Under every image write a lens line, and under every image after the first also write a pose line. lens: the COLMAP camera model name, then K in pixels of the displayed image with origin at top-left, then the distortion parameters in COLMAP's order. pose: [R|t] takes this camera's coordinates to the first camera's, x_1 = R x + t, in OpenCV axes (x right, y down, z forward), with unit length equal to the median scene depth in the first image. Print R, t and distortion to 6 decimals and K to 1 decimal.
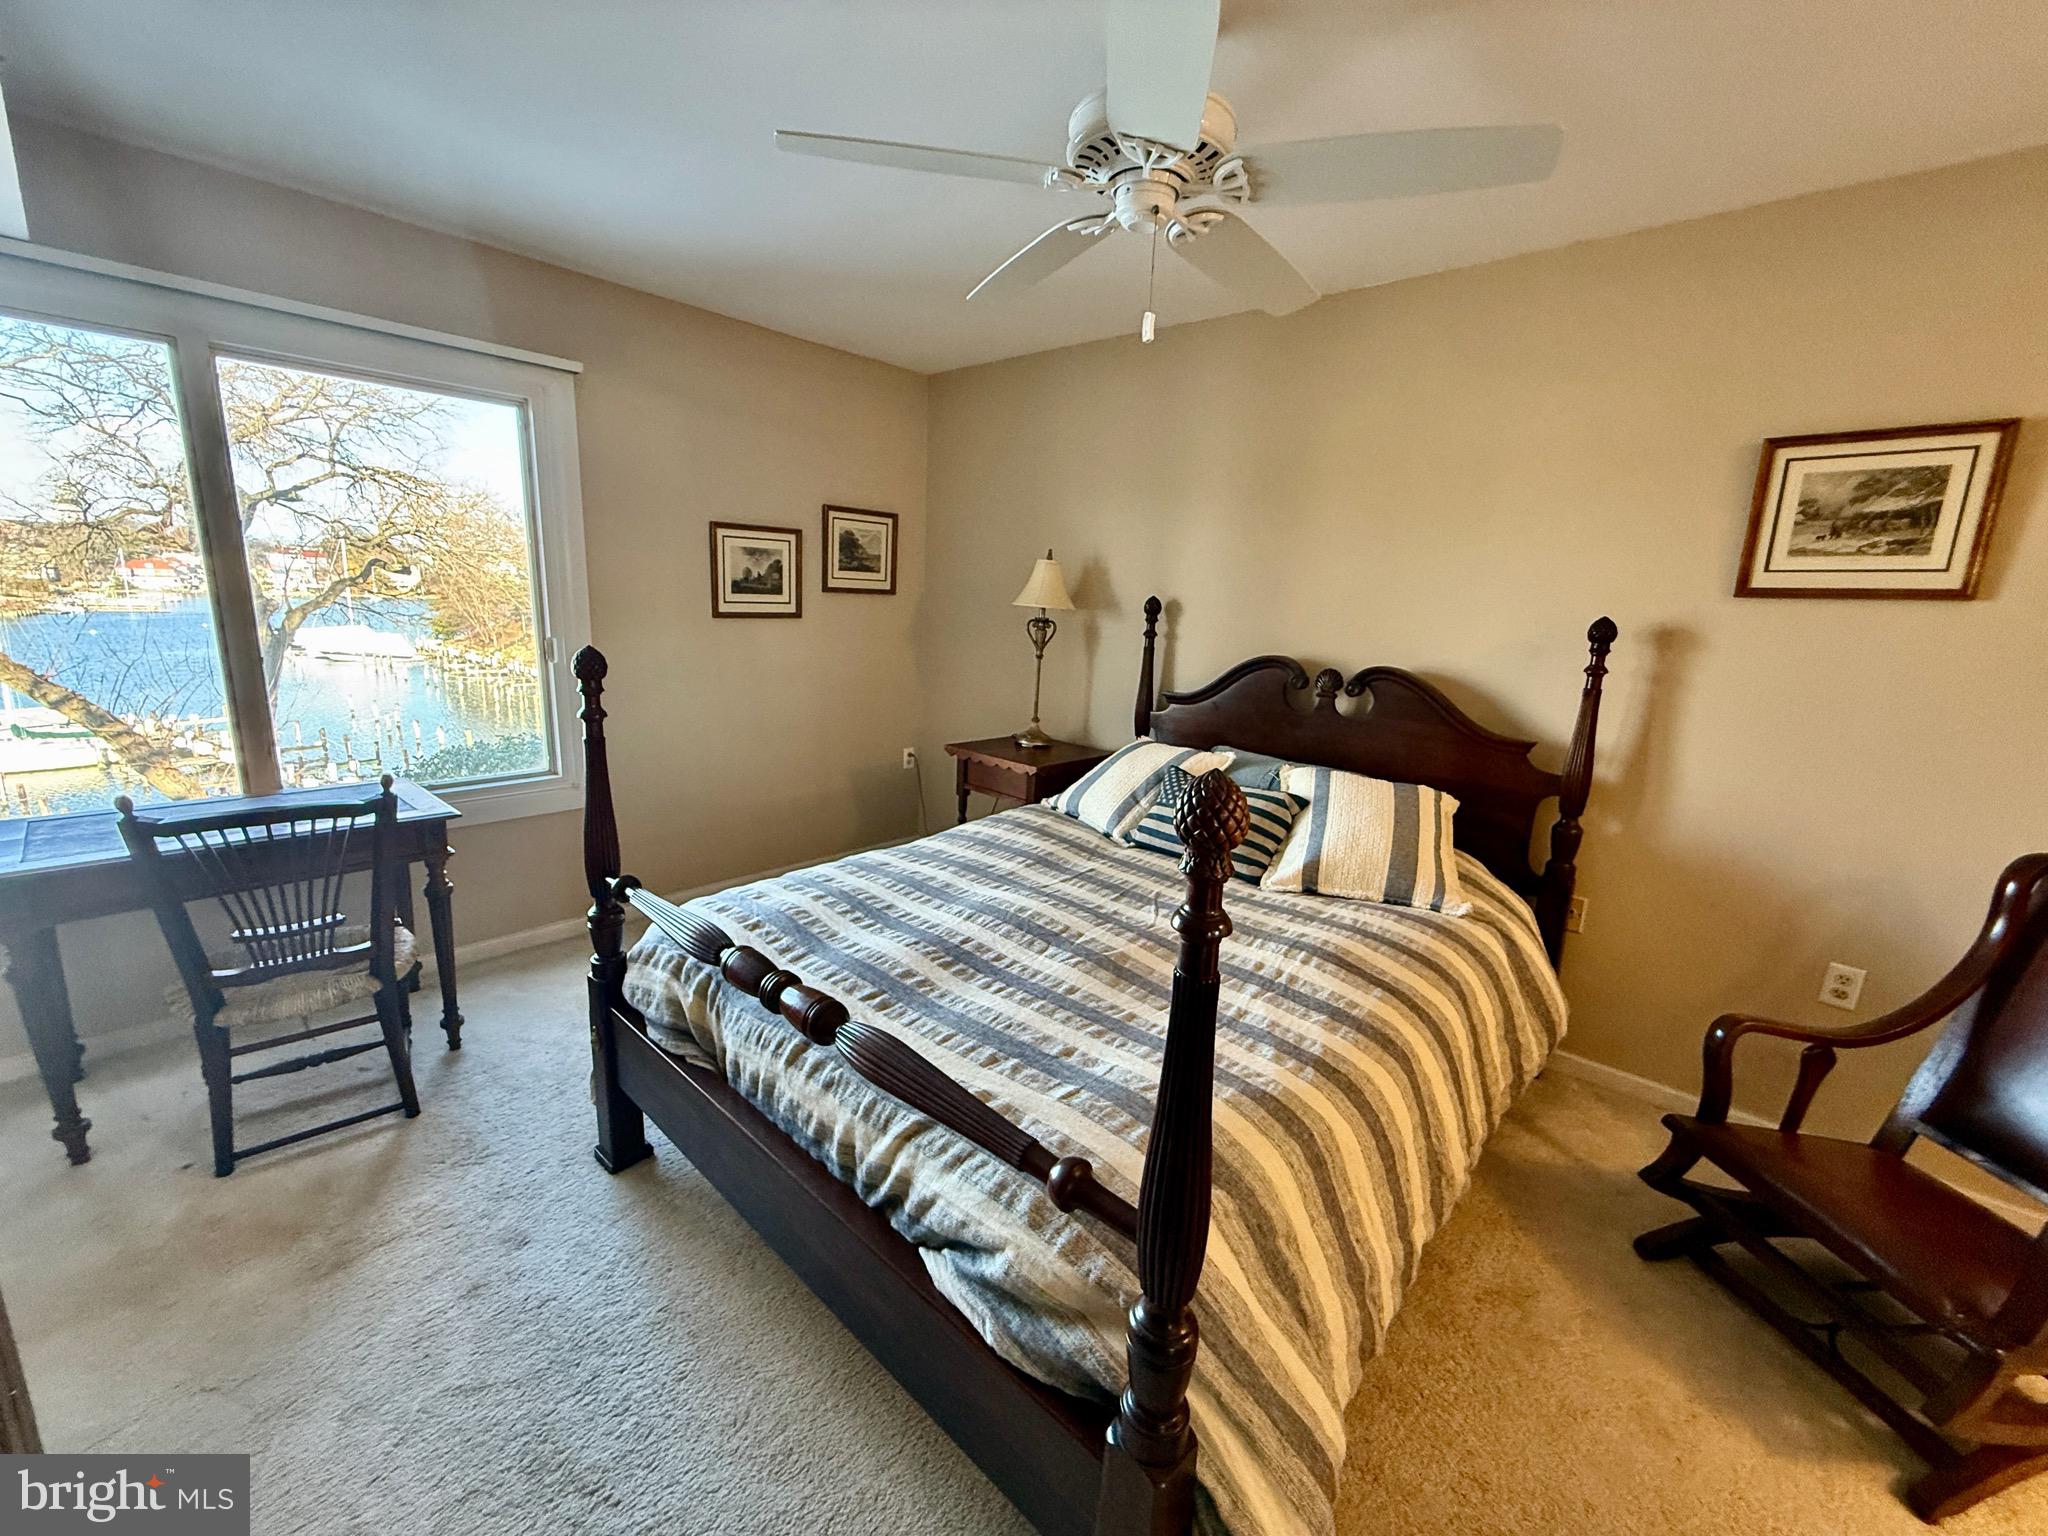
lens RADIAL K [[813.5, 0, 1014.3], [0, 813.5, 770.0], [0, 0, 1]] dist [0.000725, -0.000371]
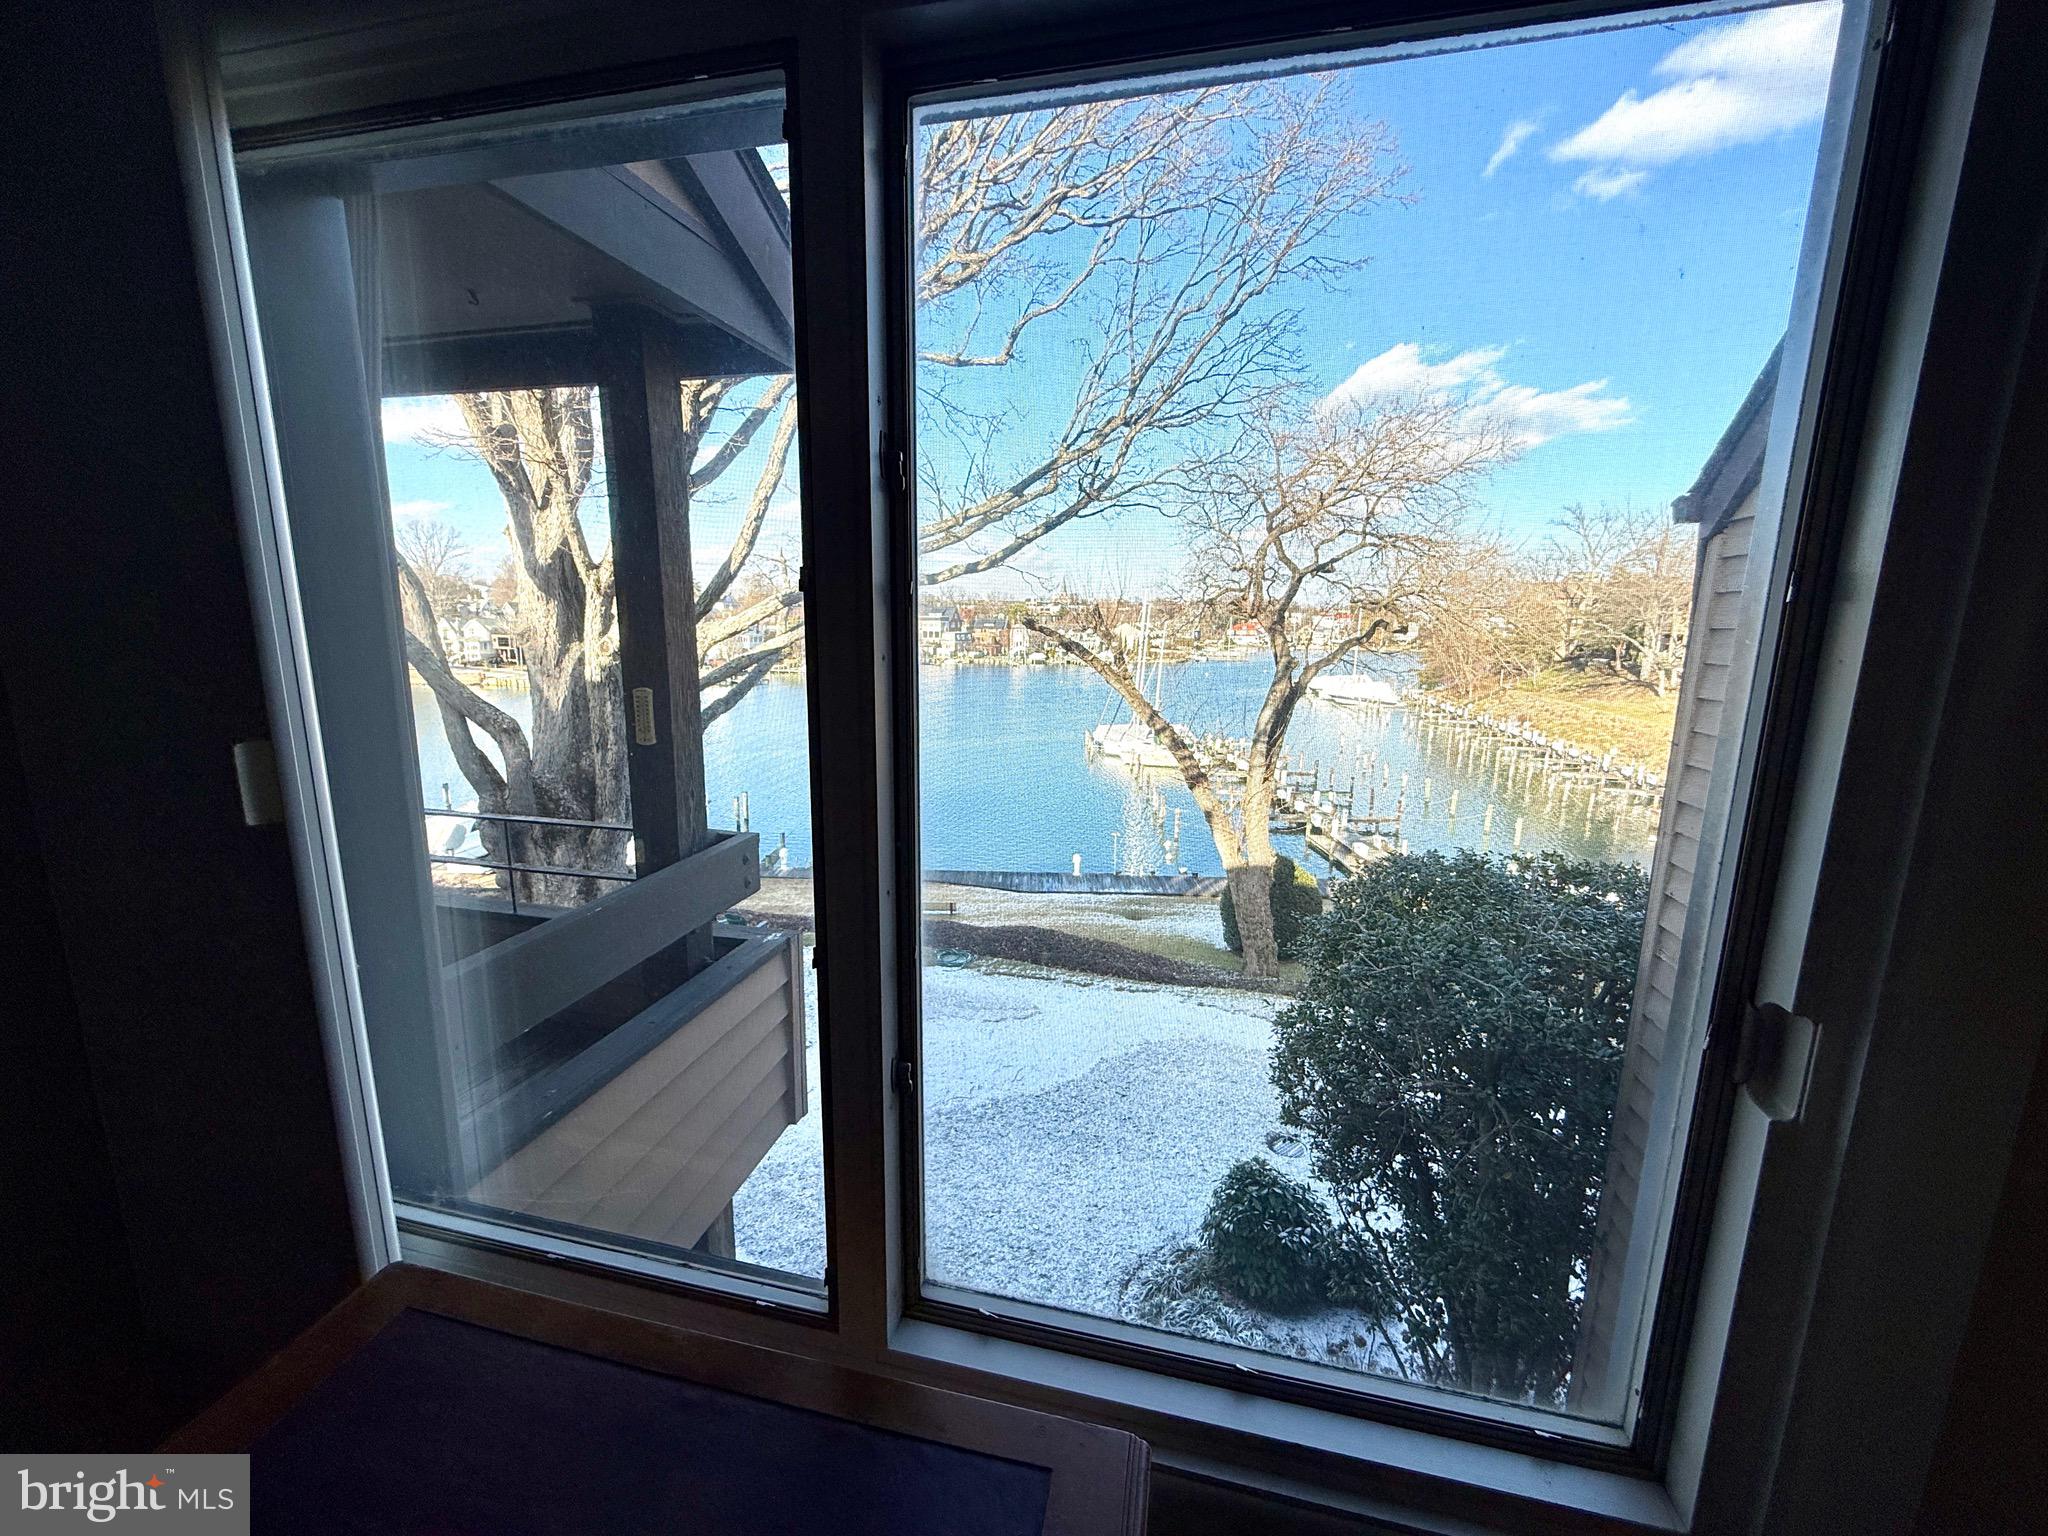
lens RADIAL K [[813.5, 0, 1022.9], [0, 813.5, 768.3], [0, 0, 1]] dist [0.000725, -0.000371]
pose [[0.484948, 0.125481, -0.865494, -0.158631], [-0.181374, 0.982566, 0.040828, -0.064660], [0.855528, 0.137179, 0.499253, 0.226098]]
